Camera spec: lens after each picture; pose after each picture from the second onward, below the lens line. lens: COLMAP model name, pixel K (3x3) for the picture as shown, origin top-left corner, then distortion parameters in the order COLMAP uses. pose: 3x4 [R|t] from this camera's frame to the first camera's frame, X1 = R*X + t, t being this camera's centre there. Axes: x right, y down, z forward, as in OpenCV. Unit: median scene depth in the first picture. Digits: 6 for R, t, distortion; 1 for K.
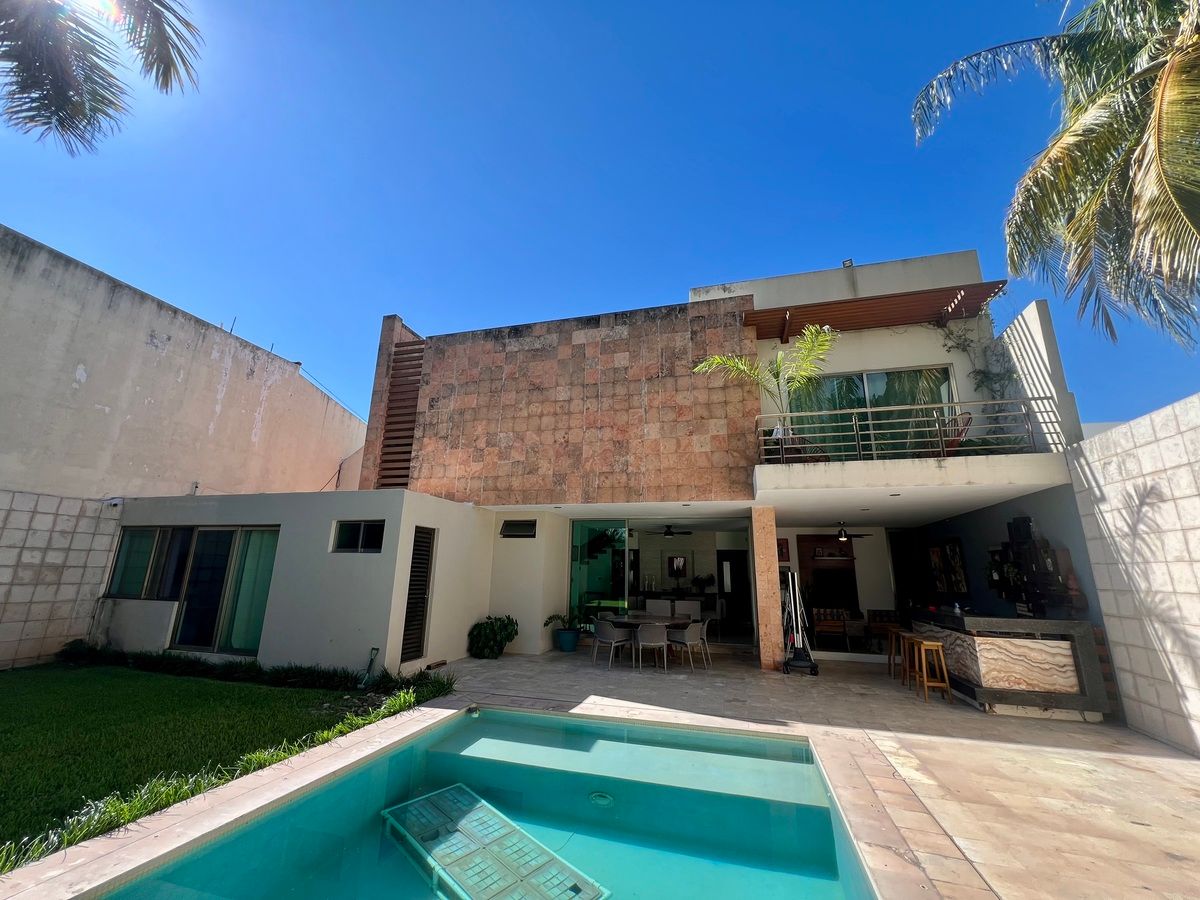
lens RADIAL K [[479.4, 0, 598.8], [0, 479.4, 450.0], [0, 0, 1]] dist [-0.001477, -0.000163]
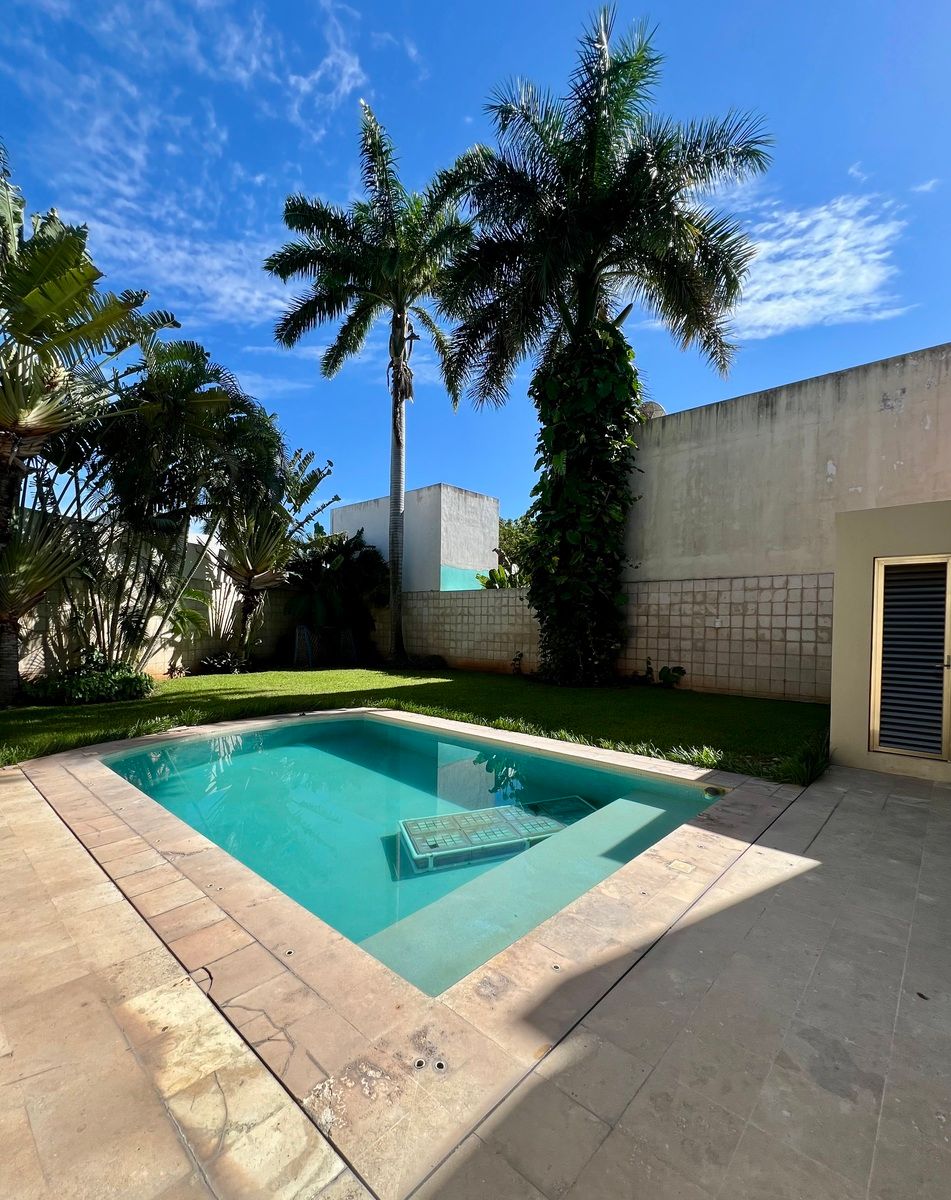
lens RADIAL K [[529.5, 0, 475.6], [0, 529.5, 635.4], [0, 0, 1]] dist [0.000417, -0.000046]
pose [[-0.447616, -0.005785, -0.894207, 0.814507], [0.196944, 0.974788, -0.104891, 0.362100], [0.872269, -0.223060, -0.435191, 1.286591]]
